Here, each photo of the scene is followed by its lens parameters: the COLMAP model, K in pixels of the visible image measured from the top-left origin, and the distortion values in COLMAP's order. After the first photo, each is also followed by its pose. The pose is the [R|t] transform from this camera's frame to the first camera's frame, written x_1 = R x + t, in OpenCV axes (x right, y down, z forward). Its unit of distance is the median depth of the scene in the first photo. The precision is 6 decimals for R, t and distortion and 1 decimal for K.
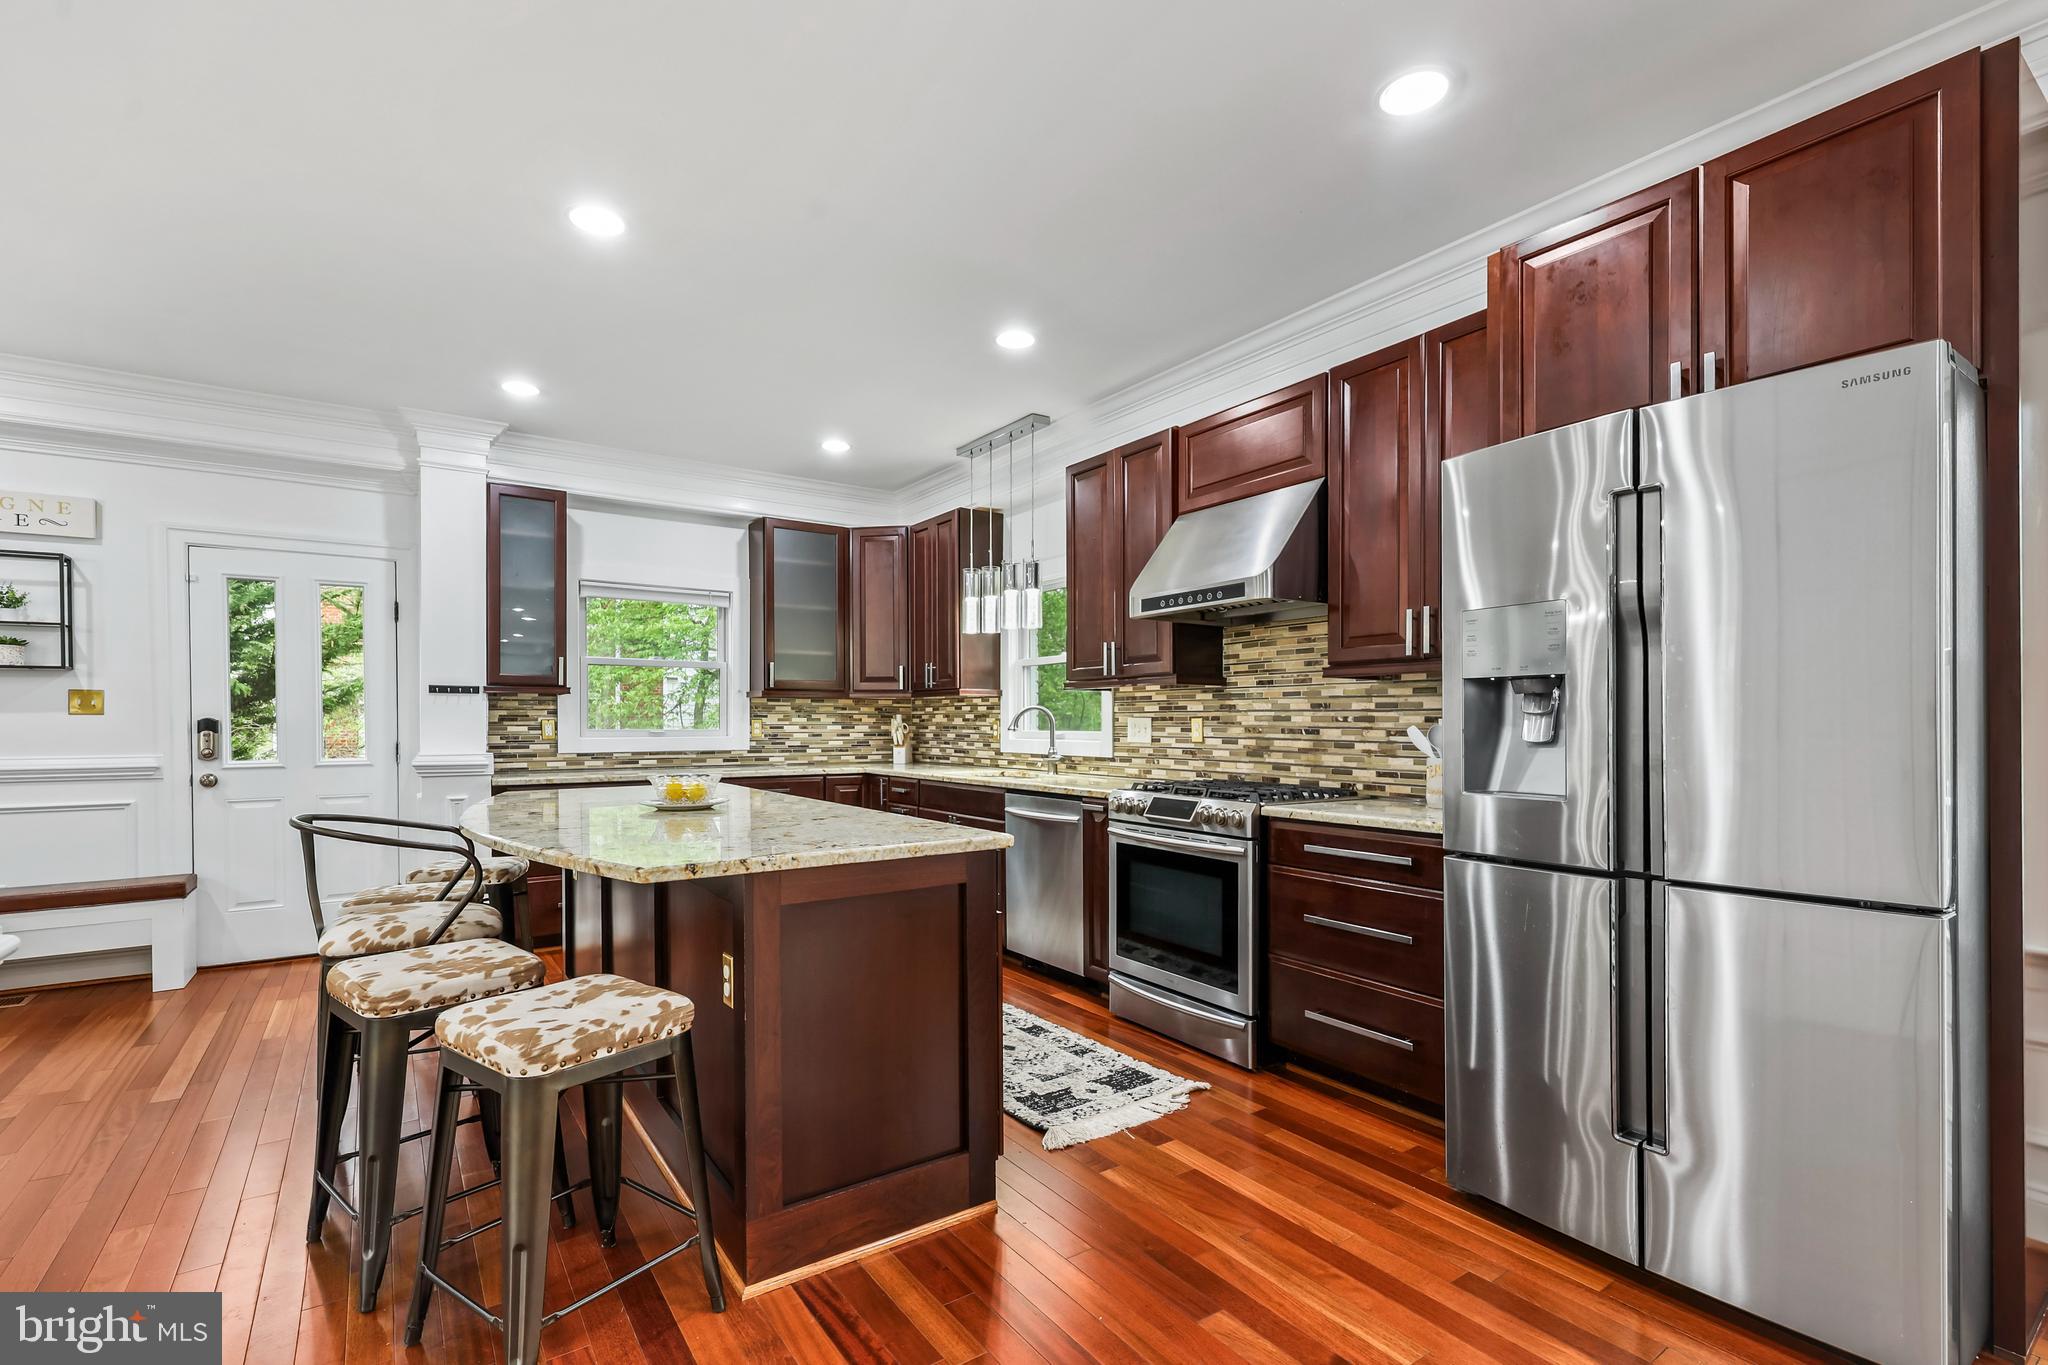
lens RADIAL K [[929.5, 0, 1029.2], [0, 929.5, 730.9], [0, 0, 1]] dist [-0.000830, -0.000542]
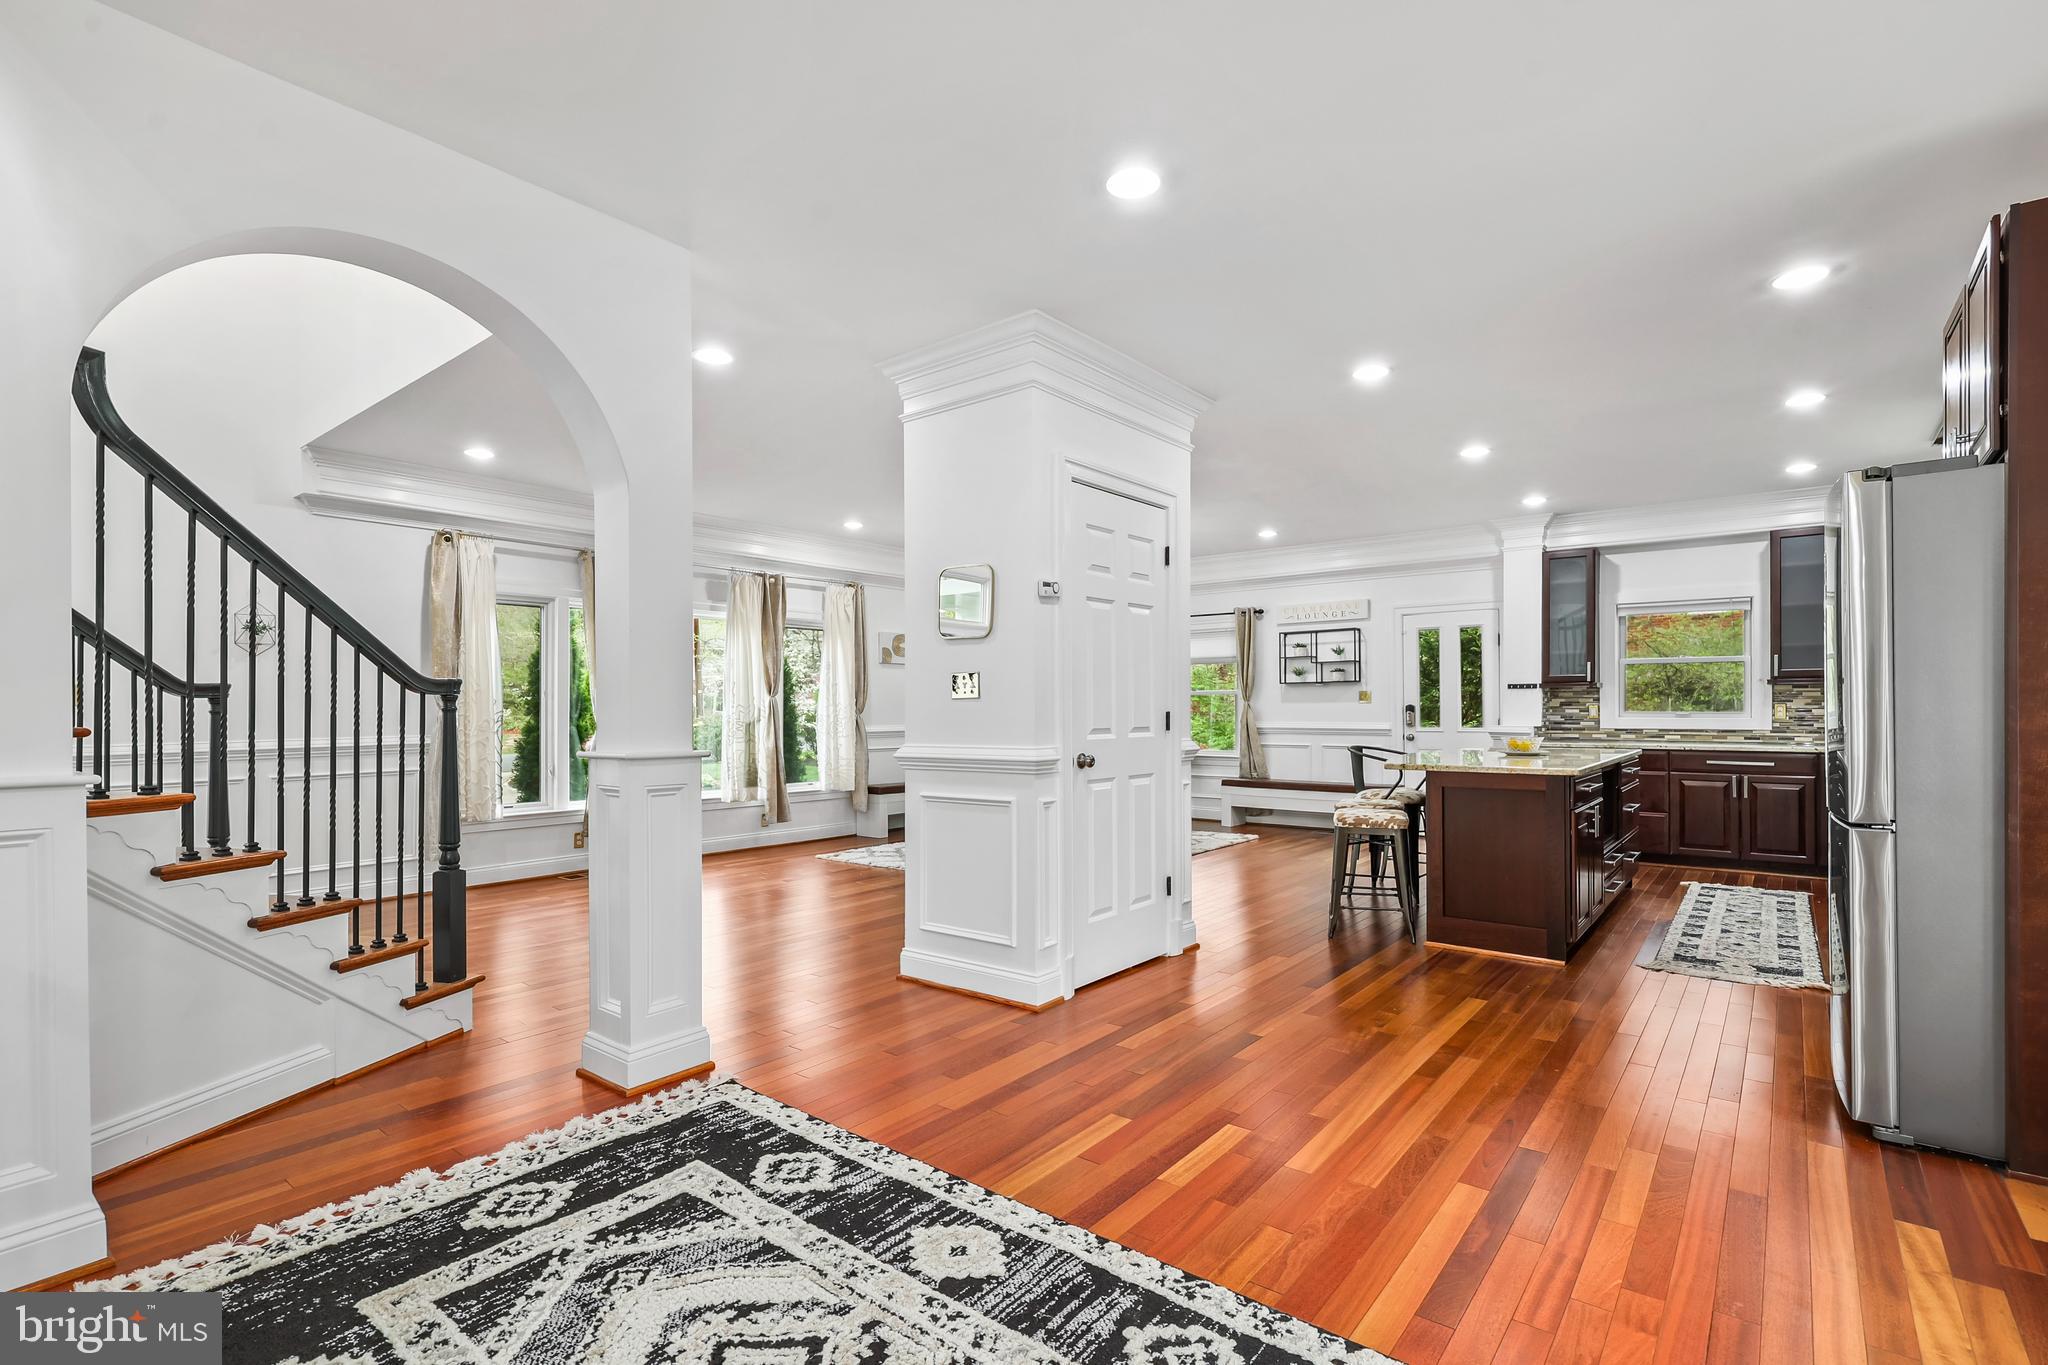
lens RADIAL K [[990.4, 0, 1002.2], [0, 990.4, 702.9], [0, 0, 1]] dist [0.001337, -0.000080]
pose [[0.264175, -0.005701, -0.964458, 0.798595], [-0.007331, 0.999942, -0.007919, 0.004382], [0.964447, 0.009162, 0.264118, -0.320574]]
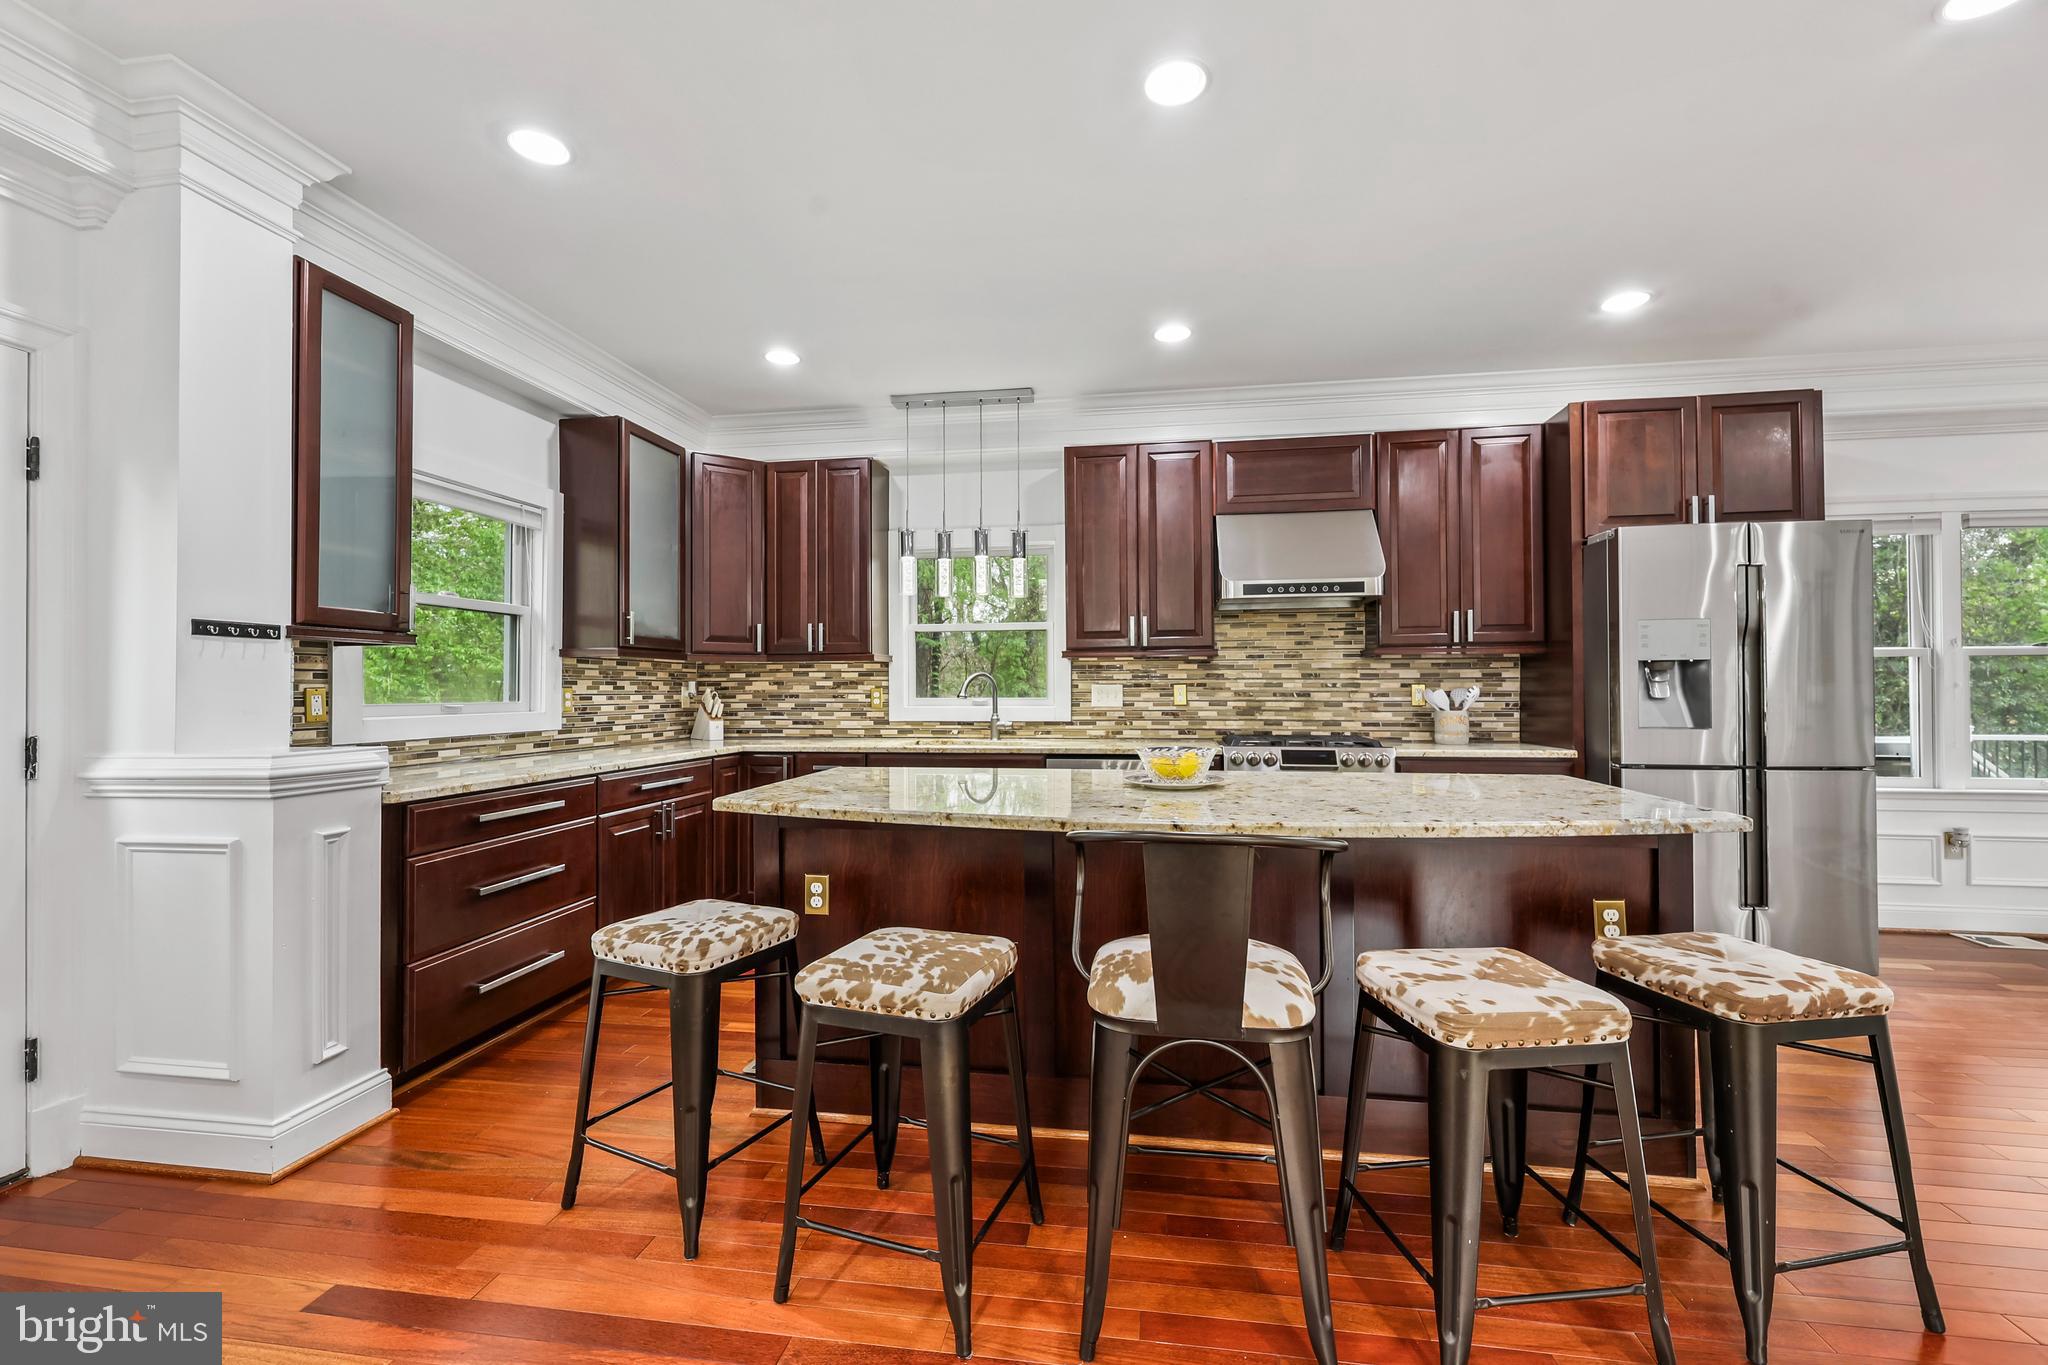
lens RADIAL K [[856.5, 0, 1030.7], [0, 856.5, 680.8], [0, 0, 1]] dist [0.001992, -0.000657]
pose [[0.689477, 0.003856, 0.724297, -0.661667], [0.011497, 0.999802, -0.016266, -0.002926], [-0.724216, 0.019542, 0.689296, 0.344440]]
